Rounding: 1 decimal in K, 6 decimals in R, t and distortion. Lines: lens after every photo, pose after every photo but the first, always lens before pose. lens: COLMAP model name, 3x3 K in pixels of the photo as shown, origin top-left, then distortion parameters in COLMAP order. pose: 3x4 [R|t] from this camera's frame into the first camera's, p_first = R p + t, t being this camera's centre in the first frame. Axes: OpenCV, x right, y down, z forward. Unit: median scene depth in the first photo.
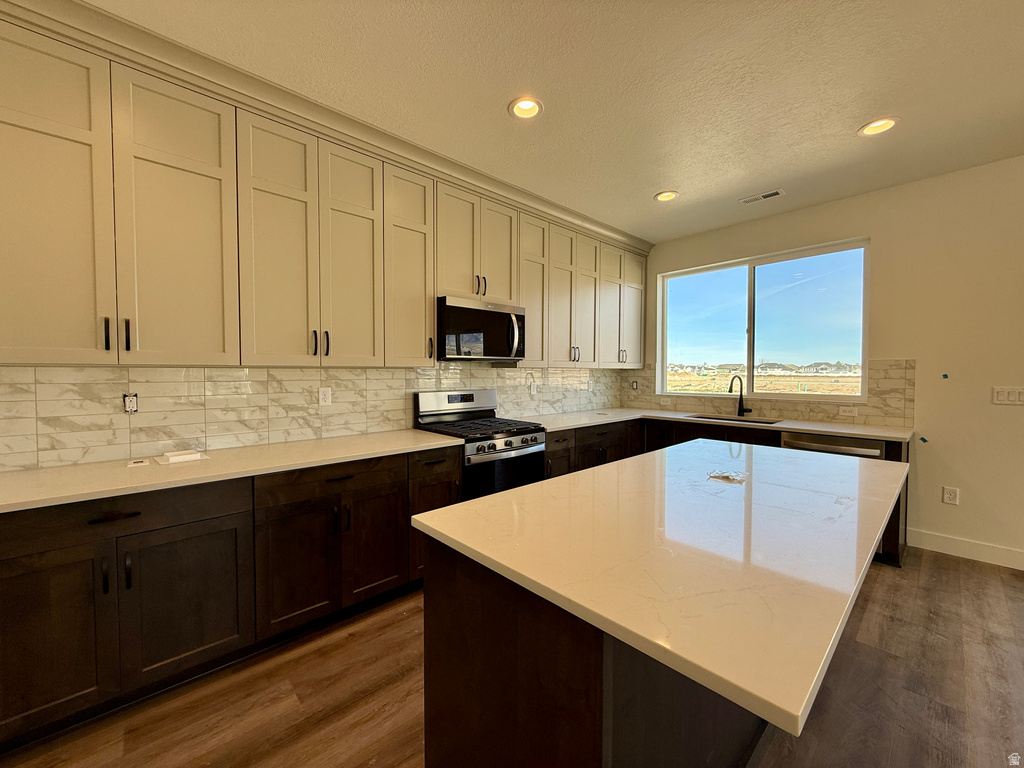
lens RADIAL K [[407.1, 0, 509.4], [0, 407.1, 383.4], [0, 0, 1]] dist [0.001623, -0.000048]
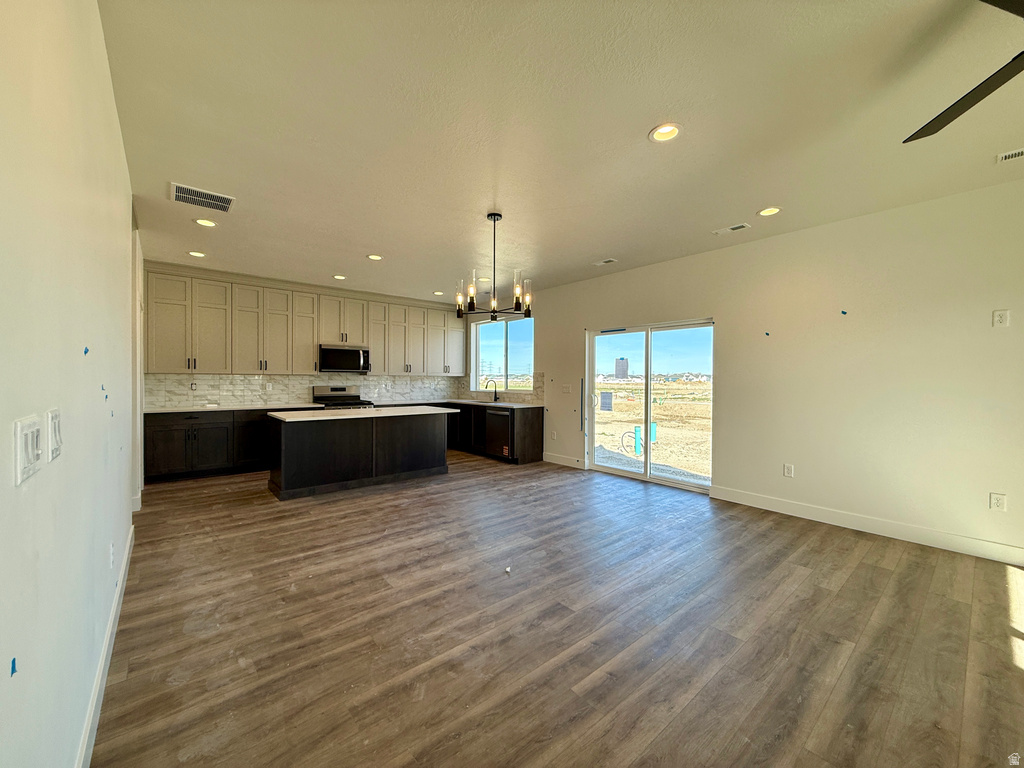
lens RADIAL K [[407.1, 0, 509.8], [0, 407.1, 381.1], [0, 0, 1]] dist [0.001623, -0.000048]
pose [[0.999218, 0.006315, -0.039039, 0.854507], [-0.007279, 0.999671, -0.024591, 0.038975], [0.038871, 0.024856, 0.998935, -1.083253]]
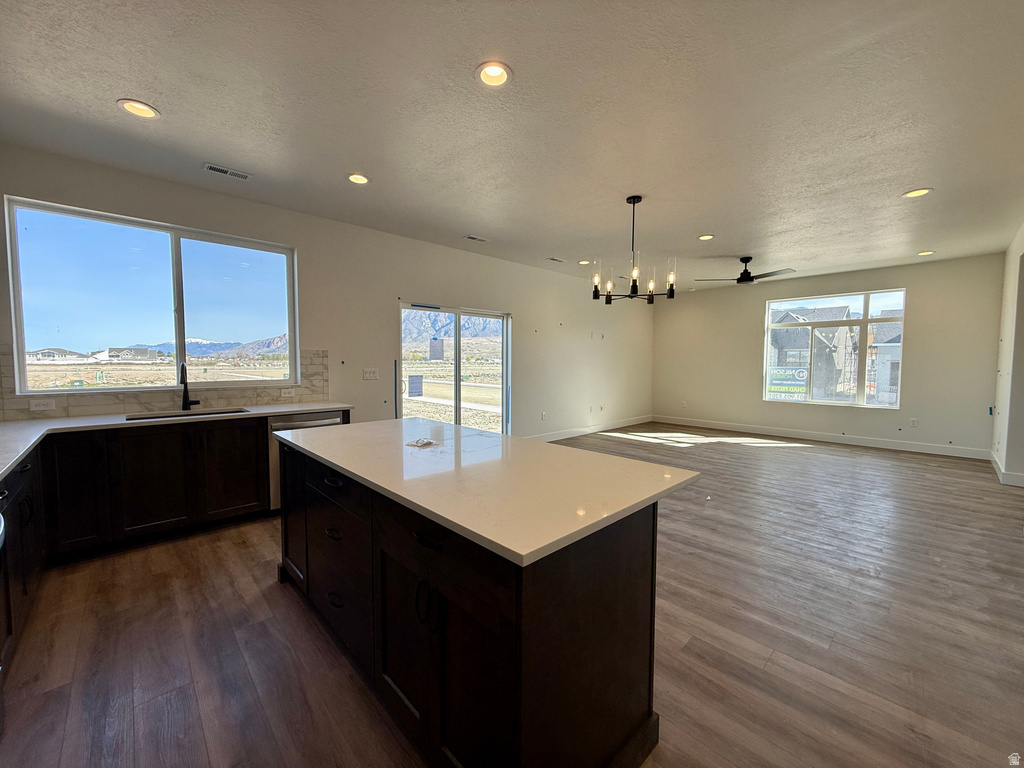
lens RADIAL K [[407.1, 0, 509.8], [0, 407.1, 382.6], [0, 0, 1]] dist [0.001623, -0.000048]
pose [[-0.016975, -0.053173, 0.998441, -0.366755], [0.025419, 0.998239, 0.053594, -0.008278], [-0.999533, 0.026289, -0.015593, 0.393536]]
